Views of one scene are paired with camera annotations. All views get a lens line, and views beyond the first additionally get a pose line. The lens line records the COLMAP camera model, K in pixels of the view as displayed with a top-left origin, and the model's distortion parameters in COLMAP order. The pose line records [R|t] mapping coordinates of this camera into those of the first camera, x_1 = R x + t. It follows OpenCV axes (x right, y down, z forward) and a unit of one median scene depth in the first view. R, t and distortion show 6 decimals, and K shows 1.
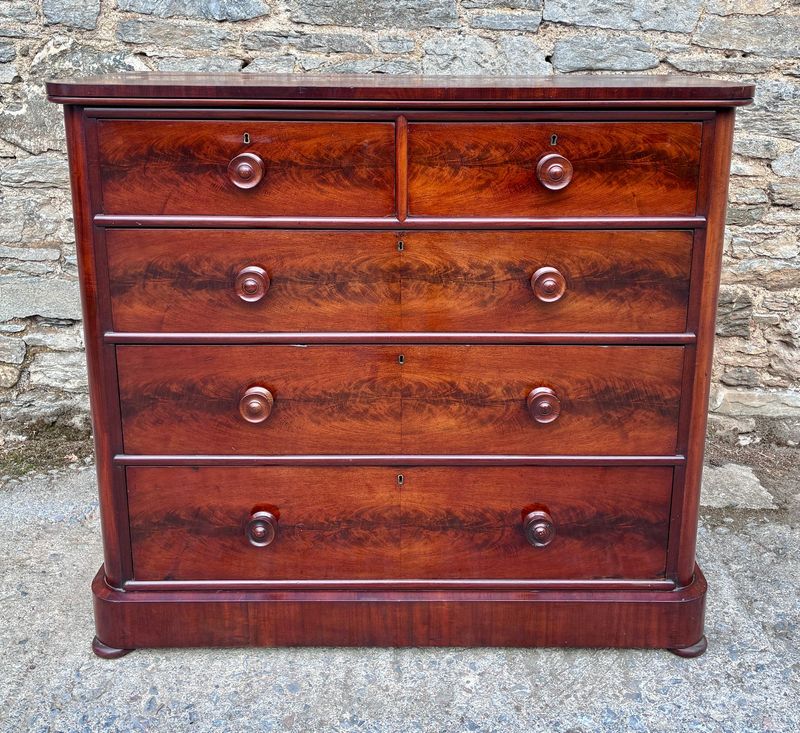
lens RADIAL K [[856.2, 0, 419.5], [0, 856.2, 266.6], [0, 0, 1]] dist [0.037209, -0.033029]
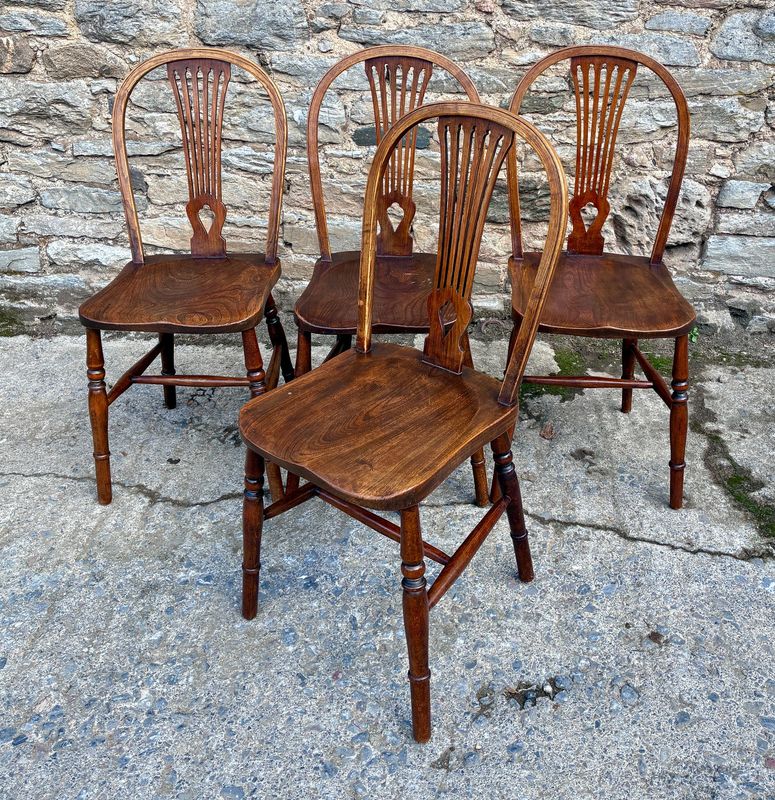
lens RADIAL K [[856.9, 0, 433.5], [0, 856.9, 279.3], [0, 0, 1]] dist [0.000908, 0.031980]
pose [[0.999650, -0.004403, -0.026077, 0.283348], [0.008401, 0.987842, 0.155237, -0.012865], [0.025076, -0.155402, 0.987533, -0.043527]]
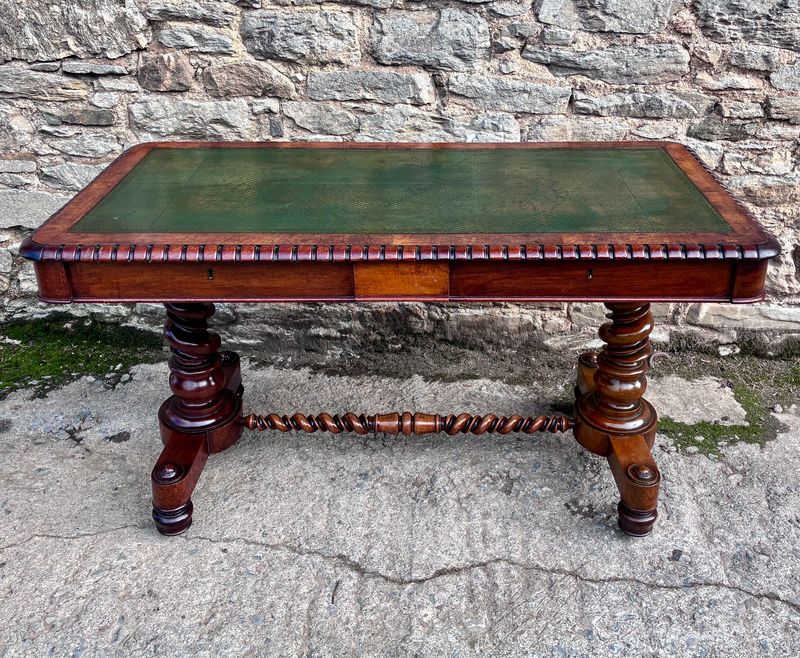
lens RADIAL K [[806.1, 0, 430.0], [0, 806.1, 252.4], [0, 0, 1]] dist [0.005742, 0.031925]
pose [[0.999774, 0.007184, -0.019997, 0.055630], [-0.003755, 0.986033, 0.166506, -0.077449], [0.020914, -0.166393, 0.985838, 0.085537]]
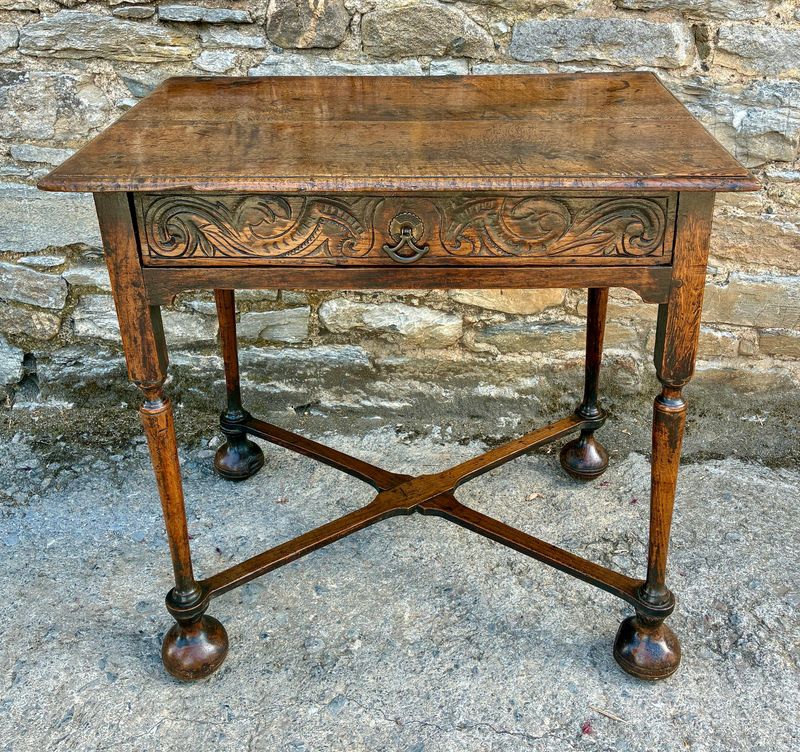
lens RADIAL K [[873.8, 0, 402.8], [0, 873.8, 284.7], [0, 0, 1]] dist [0.024154, -0.011125]
pose [[0.999940, 0.007769, -0.007725, -0.188467], [-0.006363, 0.985804, 0.167780, -0.035689], [0.008919, -0.167721, 0.985794, 0.310399]]
